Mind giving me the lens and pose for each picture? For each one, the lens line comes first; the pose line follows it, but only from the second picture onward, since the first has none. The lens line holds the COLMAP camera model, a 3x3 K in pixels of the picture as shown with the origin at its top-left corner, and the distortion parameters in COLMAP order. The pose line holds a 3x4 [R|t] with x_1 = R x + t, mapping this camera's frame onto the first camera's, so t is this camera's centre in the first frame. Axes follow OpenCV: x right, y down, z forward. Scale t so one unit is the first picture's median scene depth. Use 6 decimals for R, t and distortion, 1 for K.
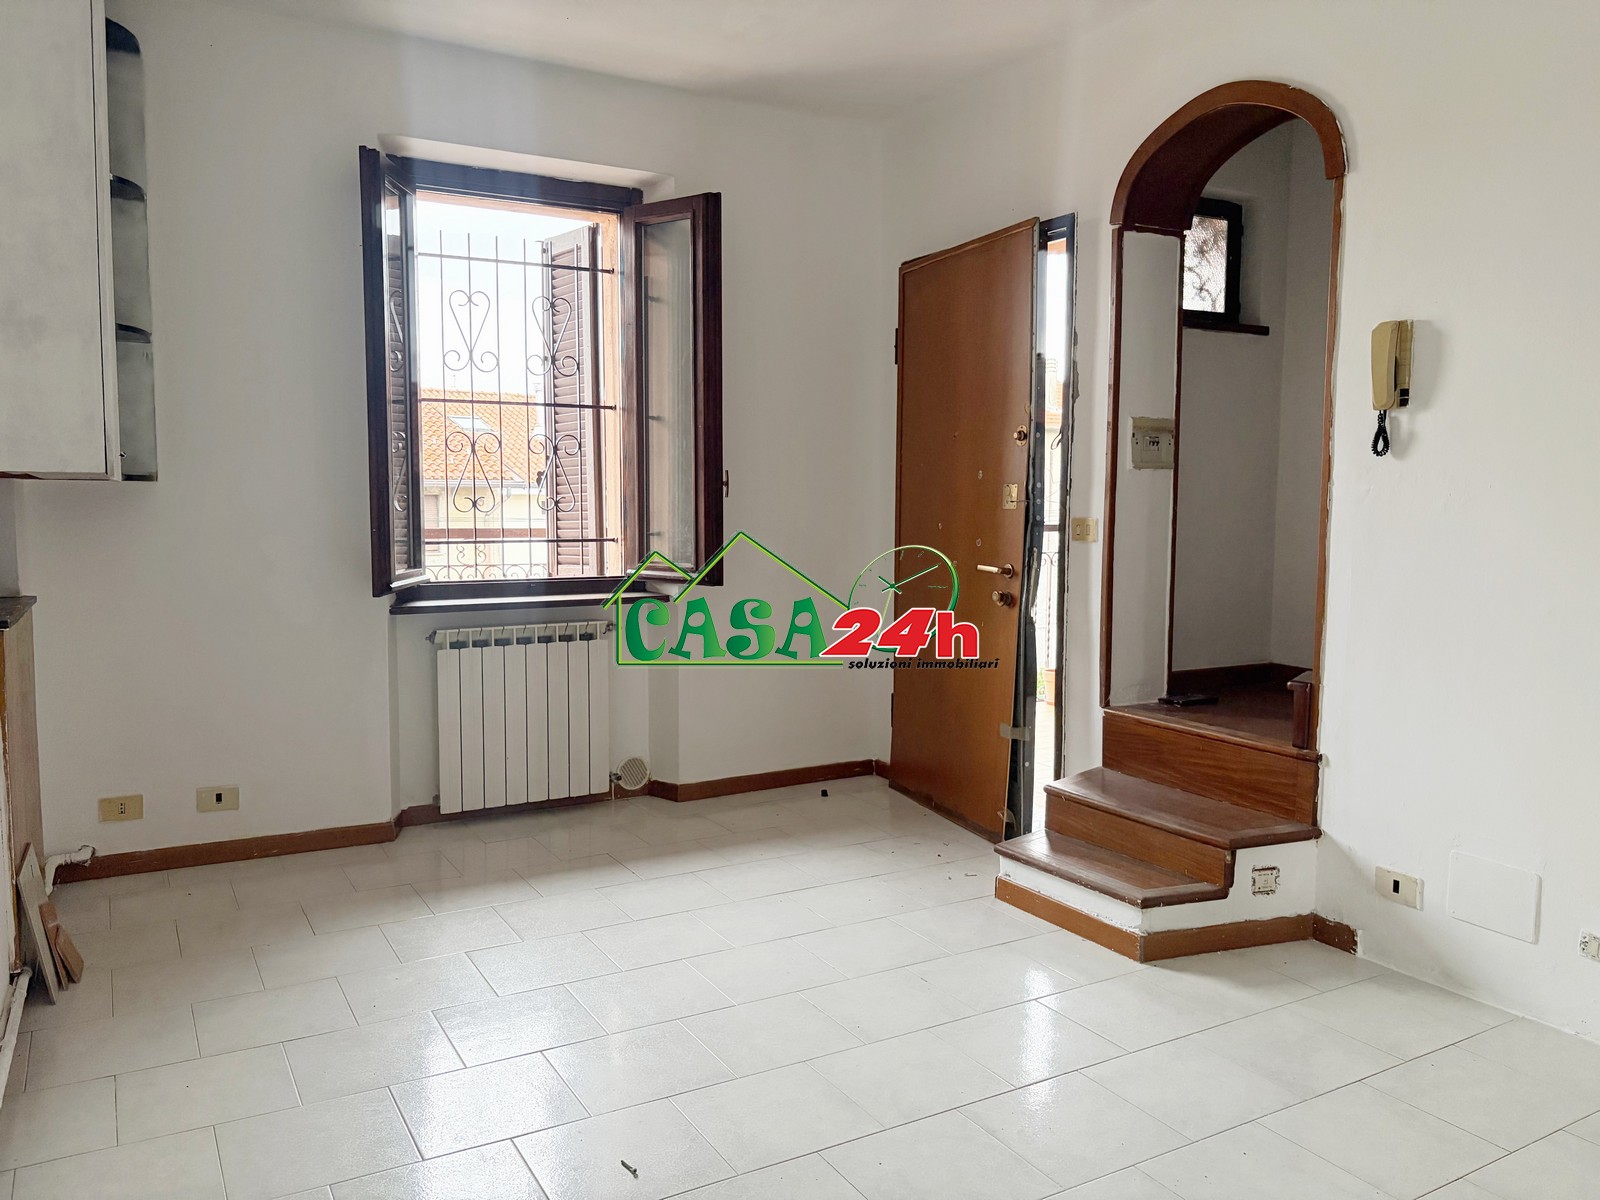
lens RADIAL K [[1187.3, 0, 792.7], [0, 1187.3, 598.6], [0, 0, 1]] dist [0.026935, -0.004222]
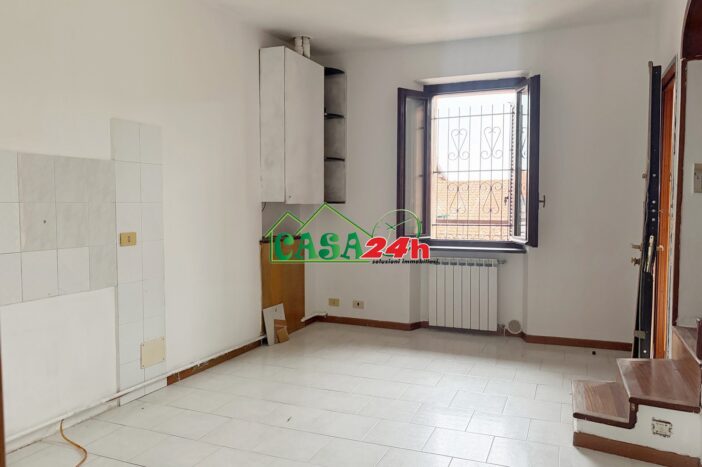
lens RADIAL K [[533.5, 0, 348.7], [0, 533.5, 231.3], [0, 0, 1]] dist [0.002736, -0.011446]
pose [[0.612727, 0.036980, -0.789429, 0.537899], [-0.066849, 0.997750, -0.005148, -0.012817], [0.787462, 0.055927, 0.613820, 0.106515]]
